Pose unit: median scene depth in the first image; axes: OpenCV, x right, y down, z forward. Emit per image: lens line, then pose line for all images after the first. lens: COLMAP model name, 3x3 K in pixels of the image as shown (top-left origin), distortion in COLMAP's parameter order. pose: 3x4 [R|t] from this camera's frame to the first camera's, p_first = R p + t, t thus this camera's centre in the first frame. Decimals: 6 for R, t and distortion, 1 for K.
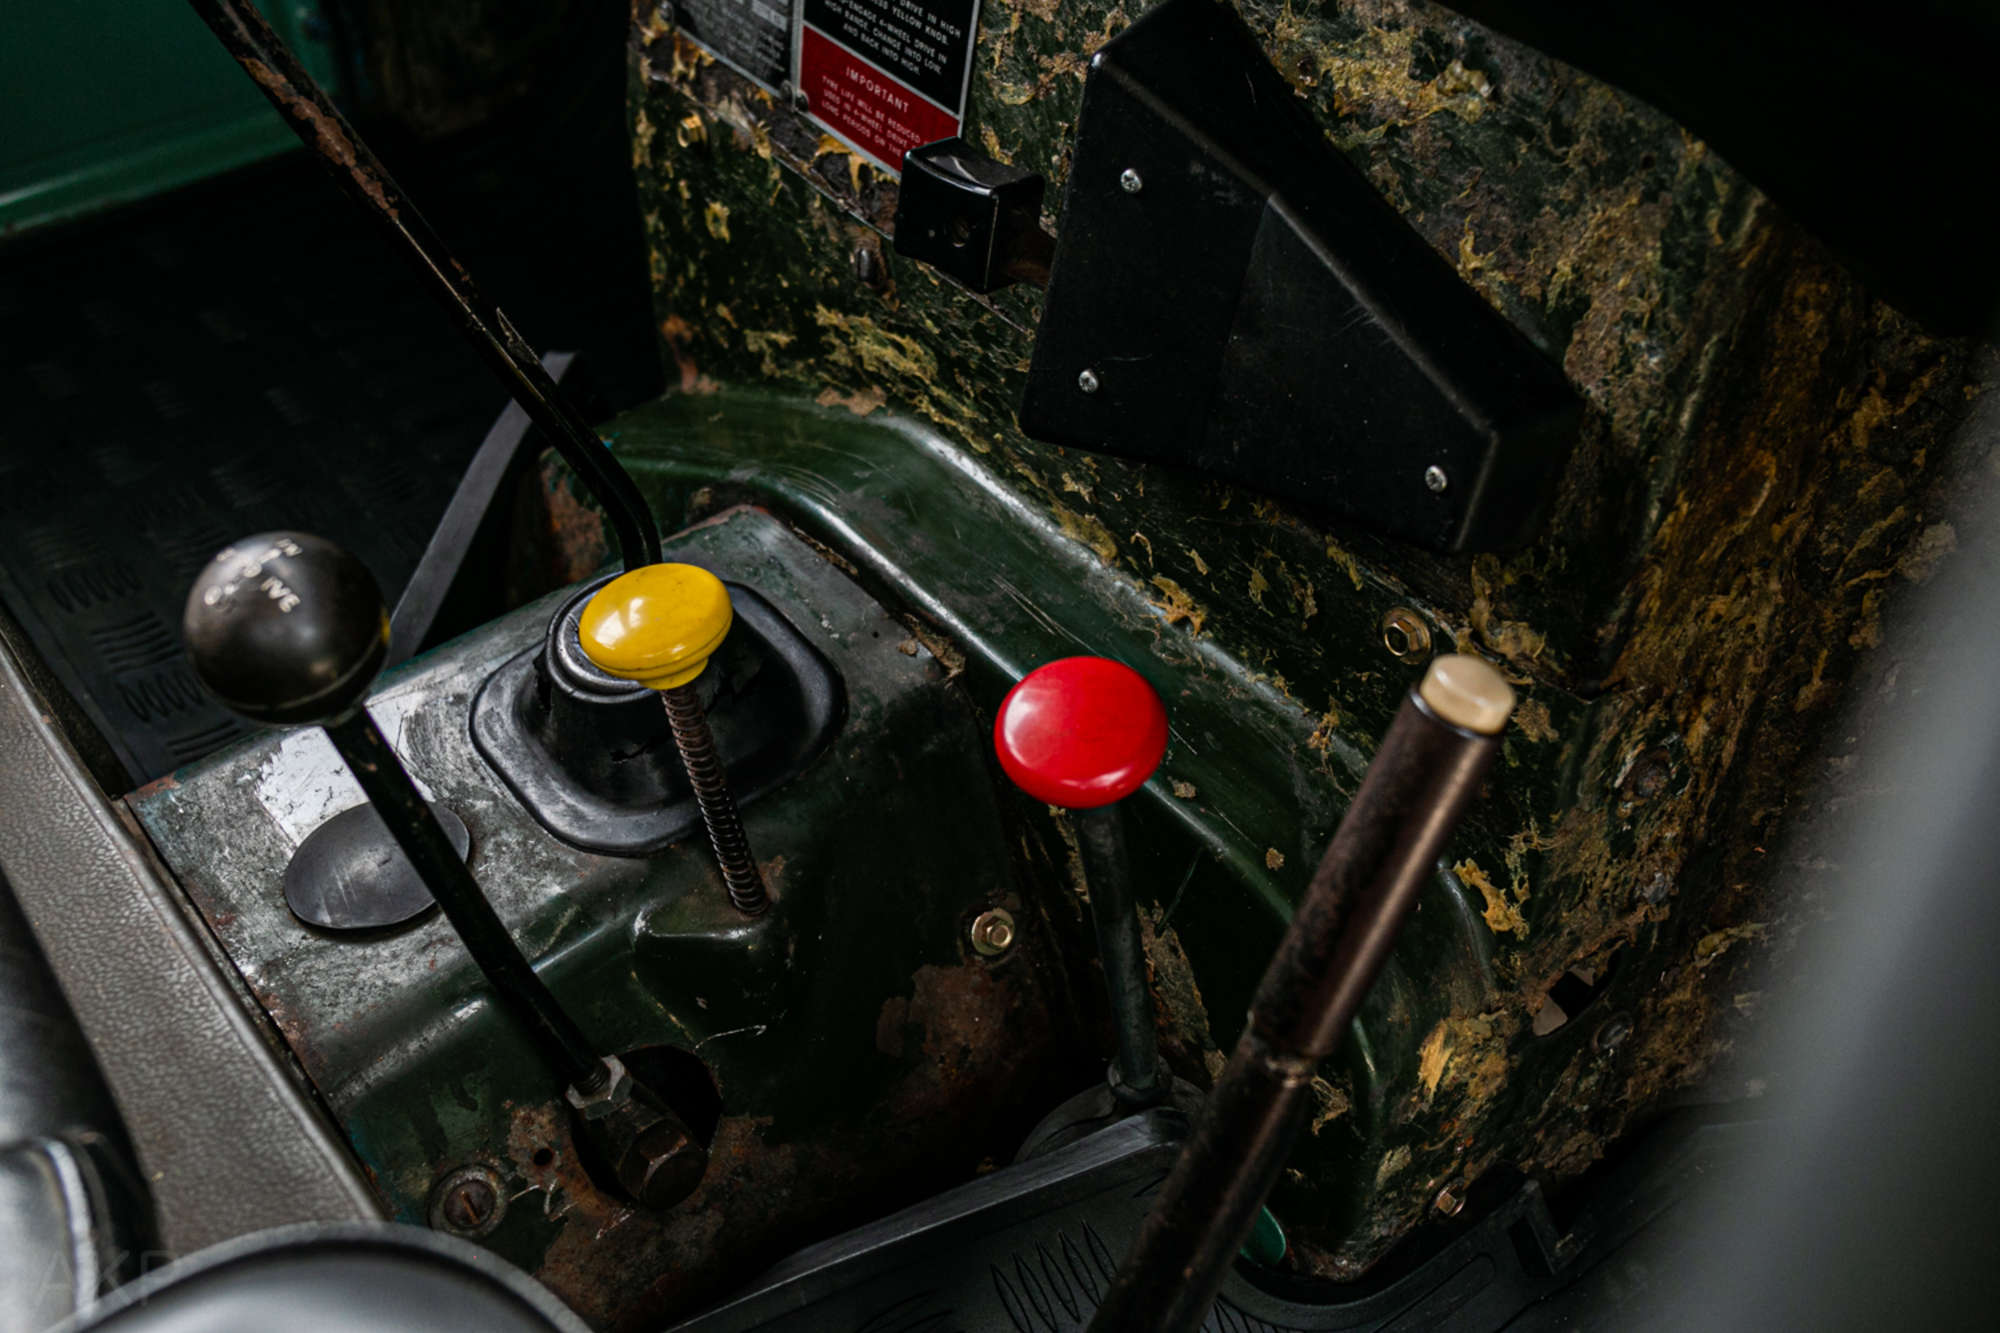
lens RADIAL K [[2167.9, 0, 999.1], [0, 2167.9, 670.8], [0, 0, 1]] dist [0.014741, 0.000000]
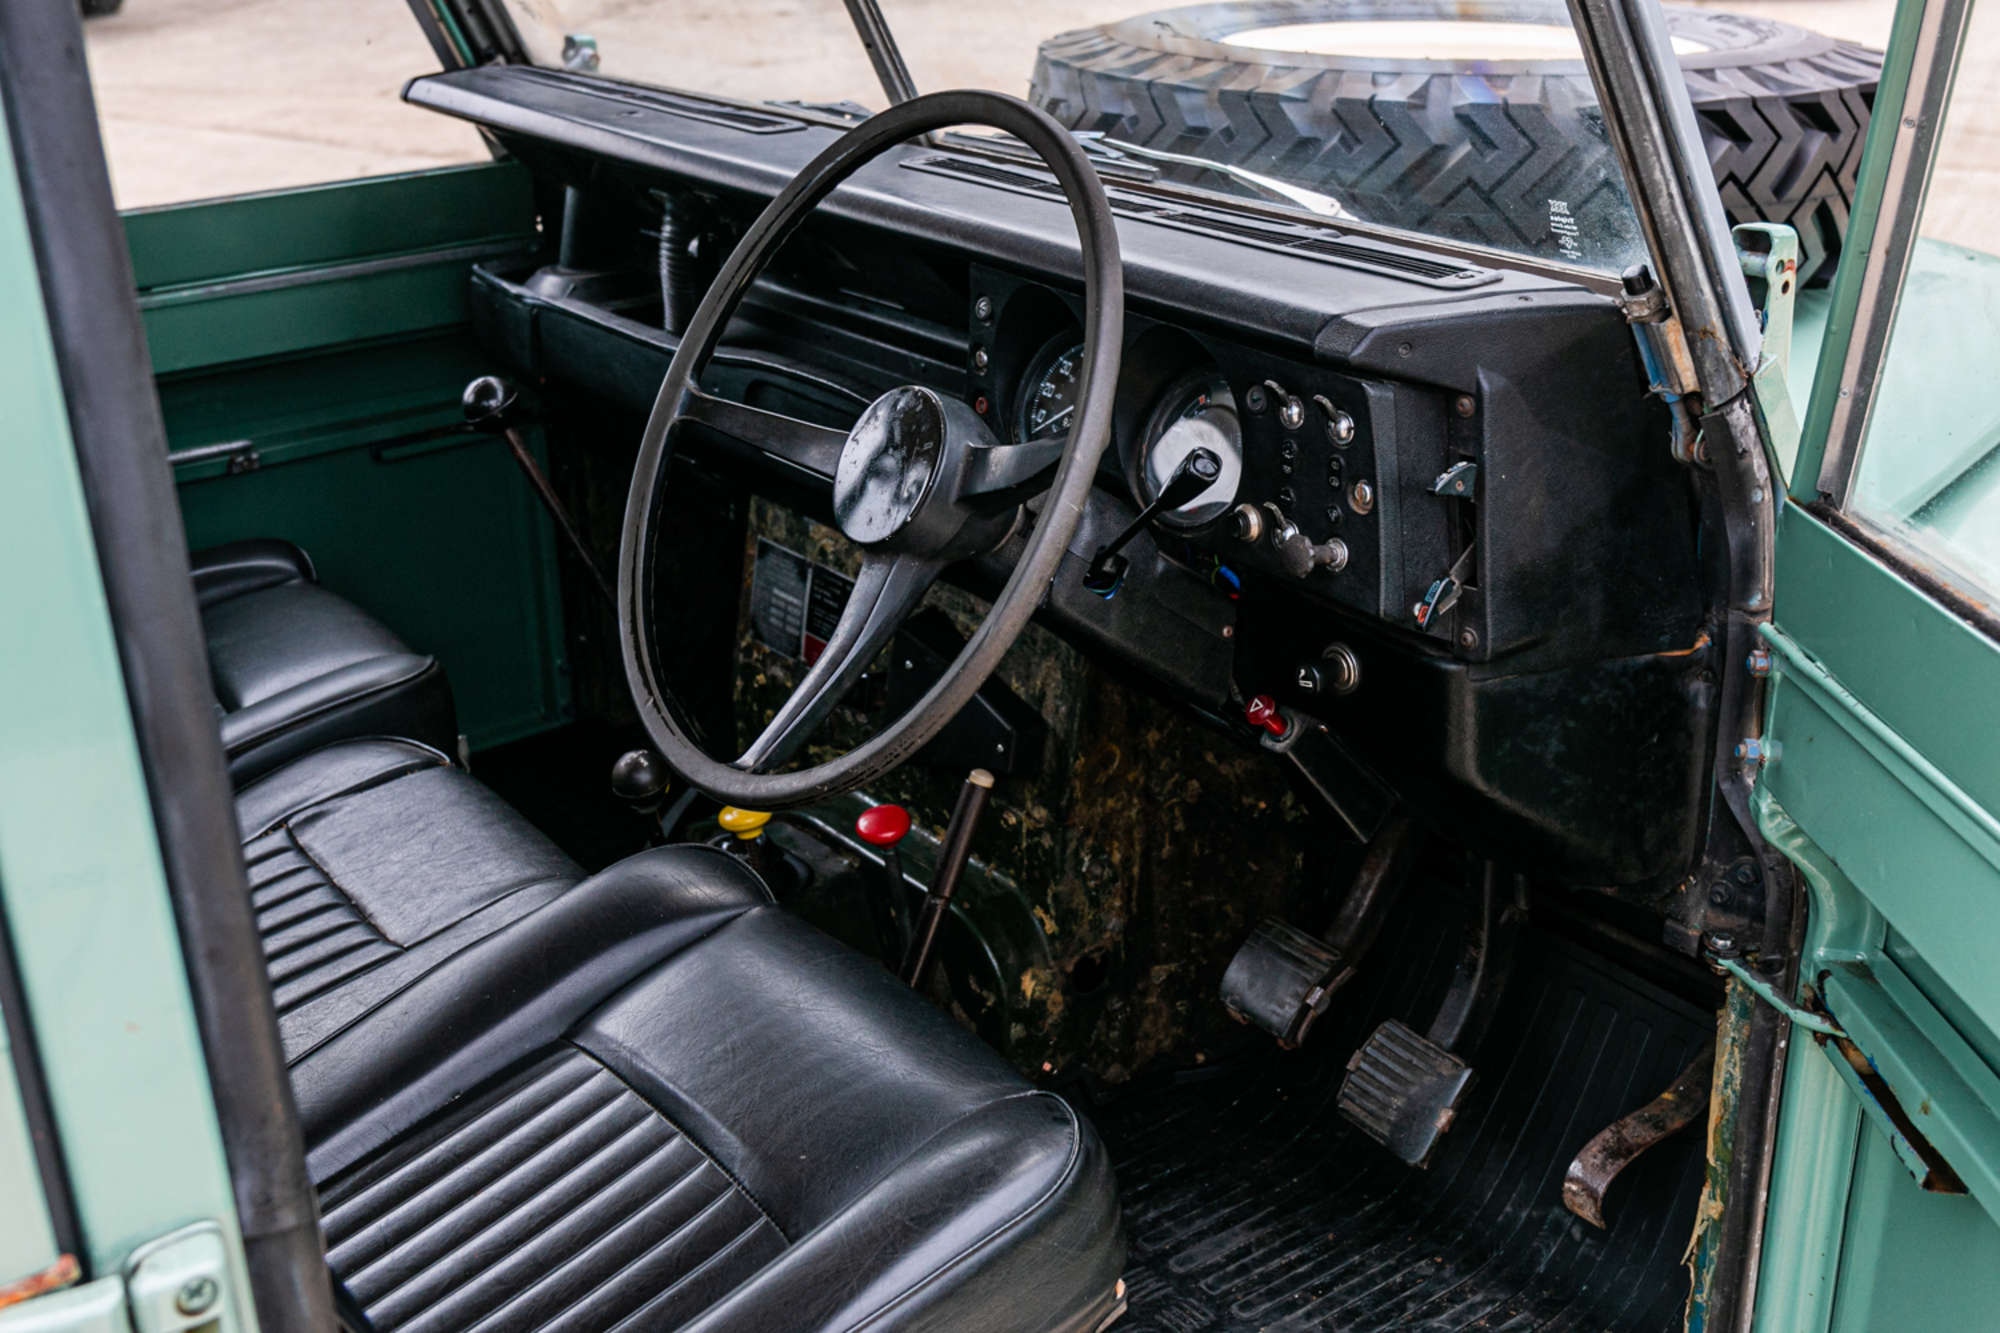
lens RADIAL K [[2167.9, 0, 1000.9], [0, 2167.9, 665.1], [0, 0, 1]] dist [0.014741, 0.000000]
pose [[0.999871, -0.008600, -0.013588, 0.212407], [0.003547, 0.942127, -0.335237, 0.724653], [0.015685, 0.335145, 0.942036, -1.695554]]
